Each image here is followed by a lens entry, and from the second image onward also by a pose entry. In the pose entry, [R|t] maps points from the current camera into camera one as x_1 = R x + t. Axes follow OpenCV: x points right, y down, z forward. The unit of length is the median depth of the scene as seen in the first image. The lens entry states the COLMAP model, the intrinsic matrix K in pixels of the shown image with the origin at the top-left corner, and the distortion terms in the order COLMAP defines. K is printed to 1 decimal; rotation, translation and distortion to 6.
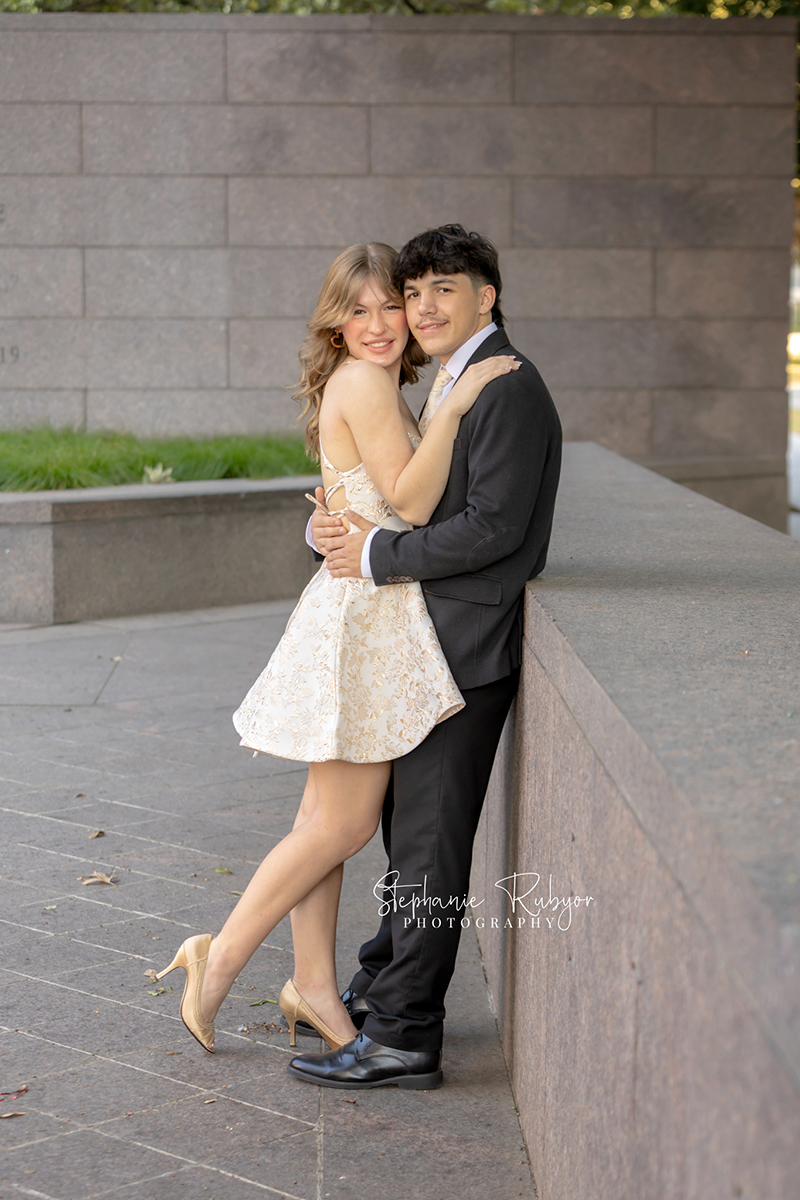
lens RADIAL K [[2680.1, 0, 400.0], [0, 2680.1, 600.0], [0, 0, 1]] dist [0.038318, -0.062308]
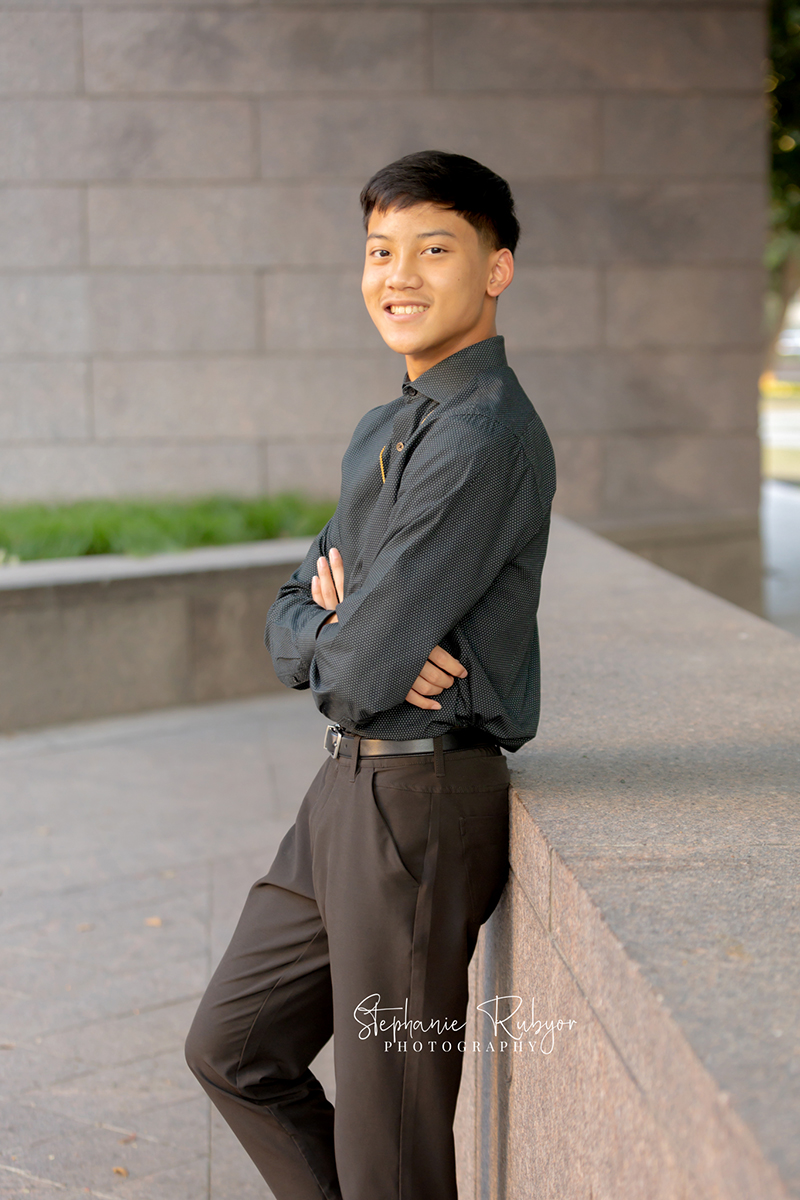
lens RADIAL K [[2580.4, 0, 402.9], [0, 2580.4, 656.2], [0, 0, 1]] dist [0.021466, -0.052630]
pose [[0.998917, -0.018162, 0.042833, -0.004624], [0.017495, 0.999720, 0.015906, -0.032903], [-0.043110, -0.015140, 0.998956, 0.275899]]
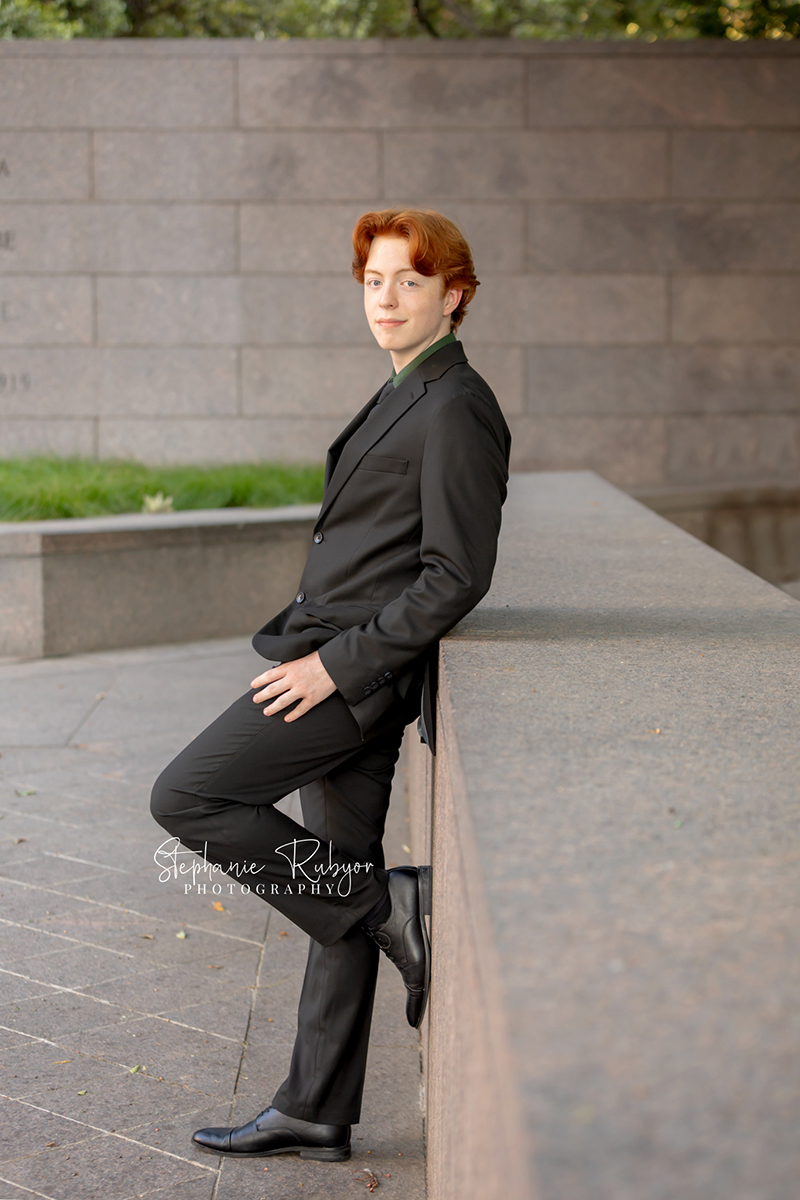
lens RADIAL K [[2516.5, 0, 418.5], [0, 2516.5, 599.4], [0, 0, 1]] dist [0.063154, -0.035025]
pose [[0.999707, -0.001229, -0.024171, 0.034108], [0.001101, 0.999985, -0.005283, -0.008404], [0.024177, 0.005255, 0.999694, 0.094964]]
